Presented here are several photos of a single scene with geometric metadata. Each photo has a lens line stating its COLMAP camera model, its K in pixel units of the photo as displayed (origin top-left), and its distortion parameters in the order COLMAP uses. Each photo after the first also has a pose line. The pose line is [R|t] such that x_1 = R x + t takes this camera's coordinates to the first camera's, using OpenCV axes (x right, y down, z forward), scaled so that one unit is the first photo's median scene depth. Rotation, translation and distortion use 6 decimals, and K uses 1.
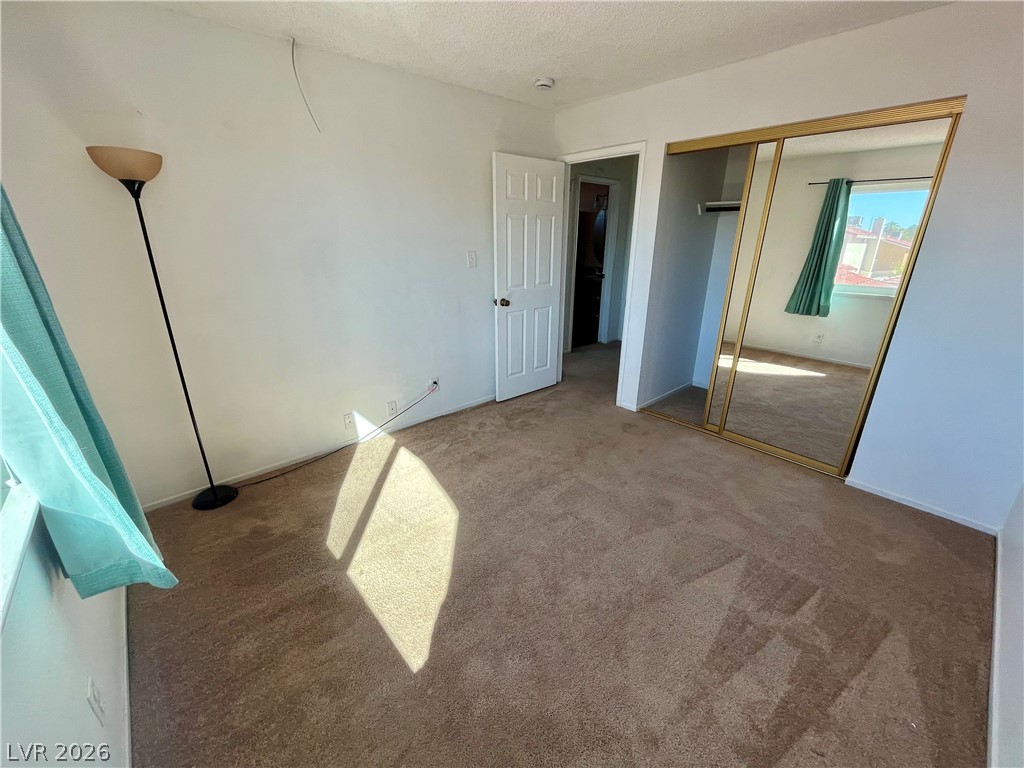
lens RADIAL K [[416.1, 0, 512.0], [0, 416.1, 384.0], [0, 0, 1]] dist [0.000913, 0.000130]
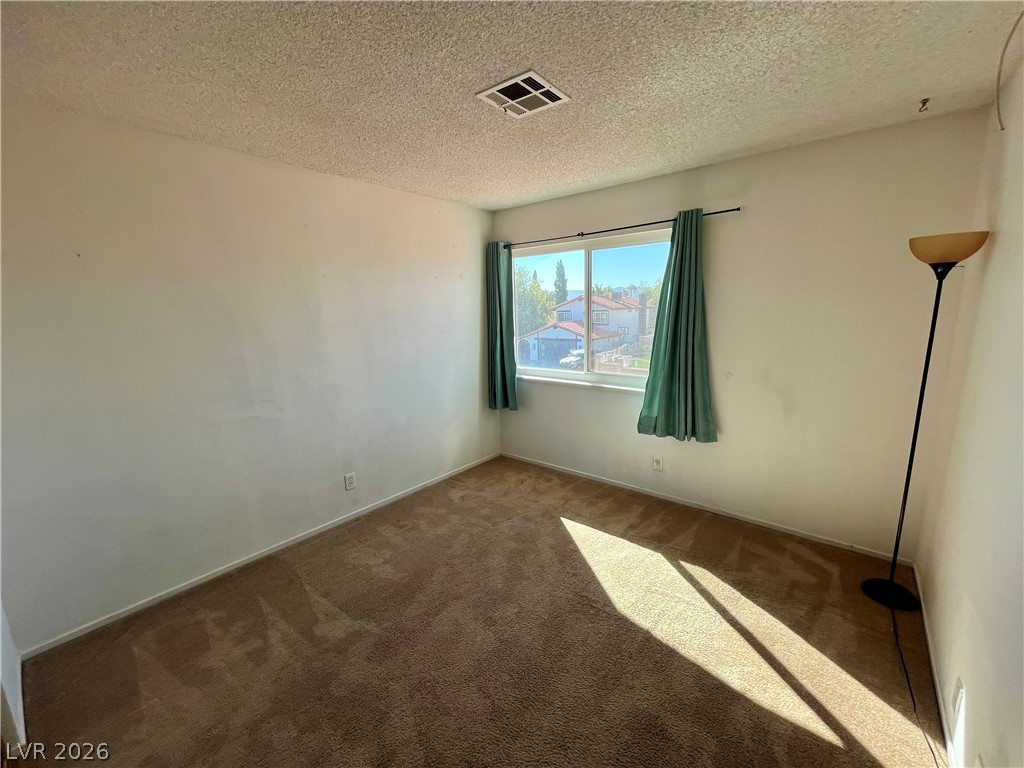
lens RADIAL K [[416.1, 0, 512.0], [0, 416.1, 384.0], [0, 0, 1]] dist [0.000913, 0.000130]
pose [[-0.985229, 0.053885, -0.162546, 0.261028], [-0.037978, 0.856811, 0.514229, -0.672645], [0.166980, 0.512807, -0.842109, 1.708960]]
